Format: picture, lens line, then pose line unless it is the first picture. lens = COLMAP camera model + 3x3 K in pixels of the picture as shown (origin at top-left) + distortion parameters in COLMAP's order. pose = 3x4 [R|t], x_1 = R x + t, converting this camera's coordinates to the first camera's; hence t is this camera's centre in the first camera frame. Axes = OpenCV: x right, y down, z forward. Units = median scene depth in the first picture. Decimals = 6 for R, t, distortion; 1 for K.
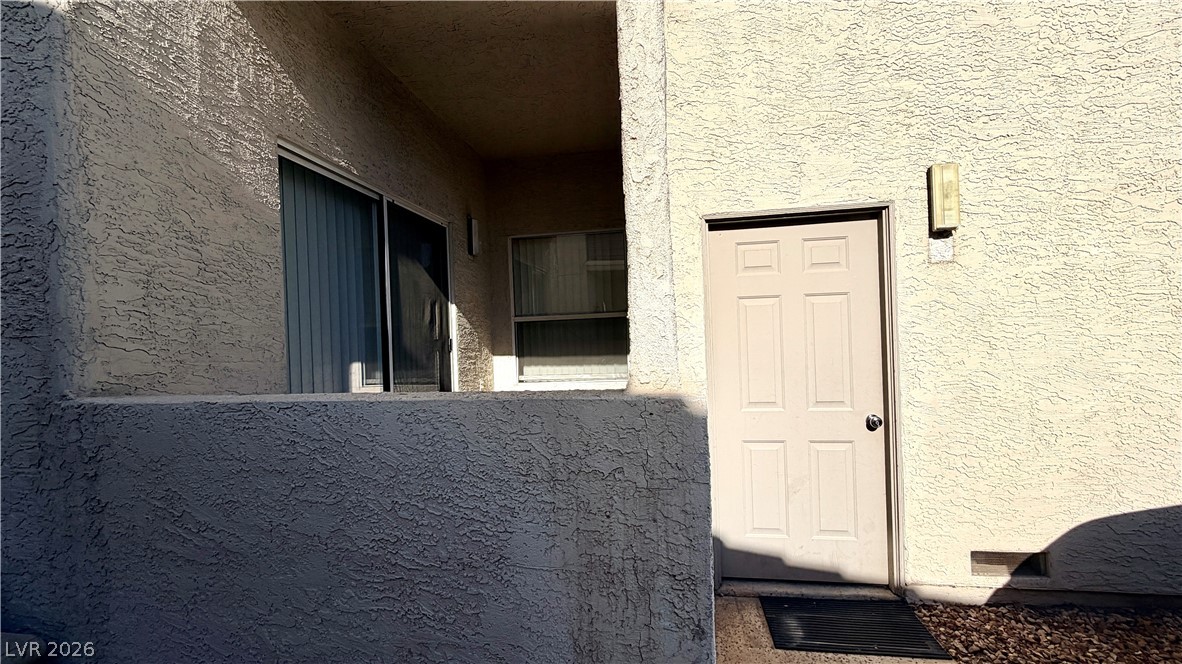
lens RADIAL K [[477.9, 0, 589.2], [0, 477.9, 333.0], [0, 0, 1]] dist [0.001287, -0.000828]
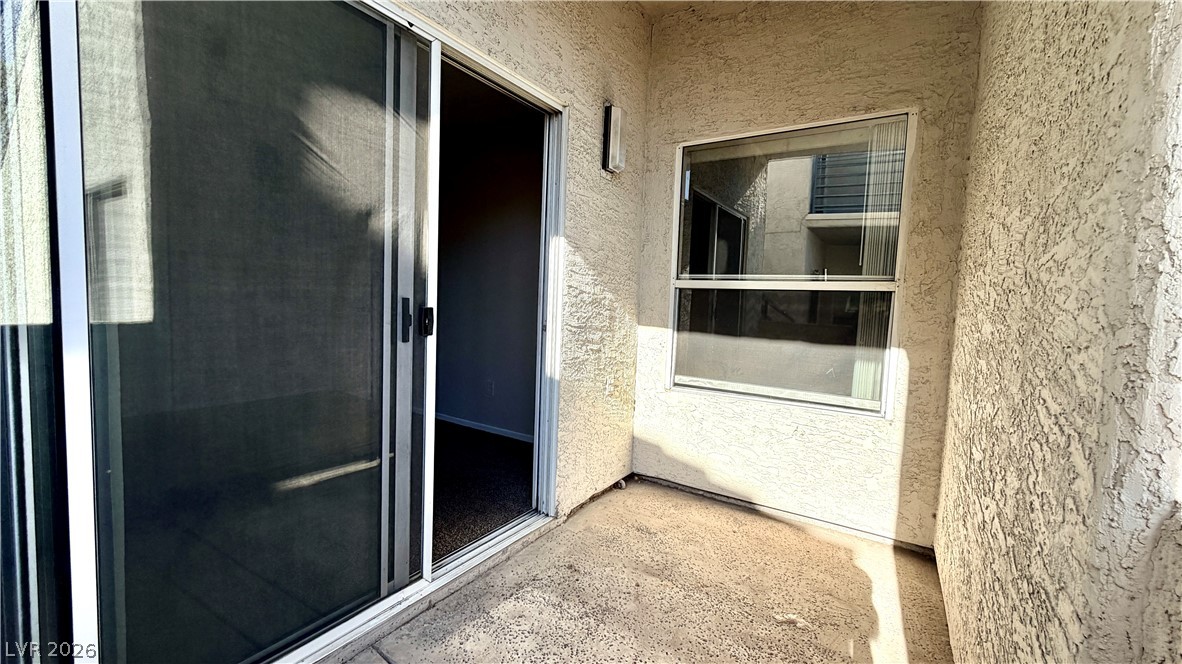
lens RADIAL K [[477.9, 0, 591.9], [0, 477.9, 331.7], [0, 0, 1]] dist [0.001287, -0.000828]
pose [[0.914404, 0.104290, -0.391139, -0.009846], [-0.075530, 0.993230, 0.088252, -0.014403], [0.397695, -0.051155, 0.916091, 0.436523]]
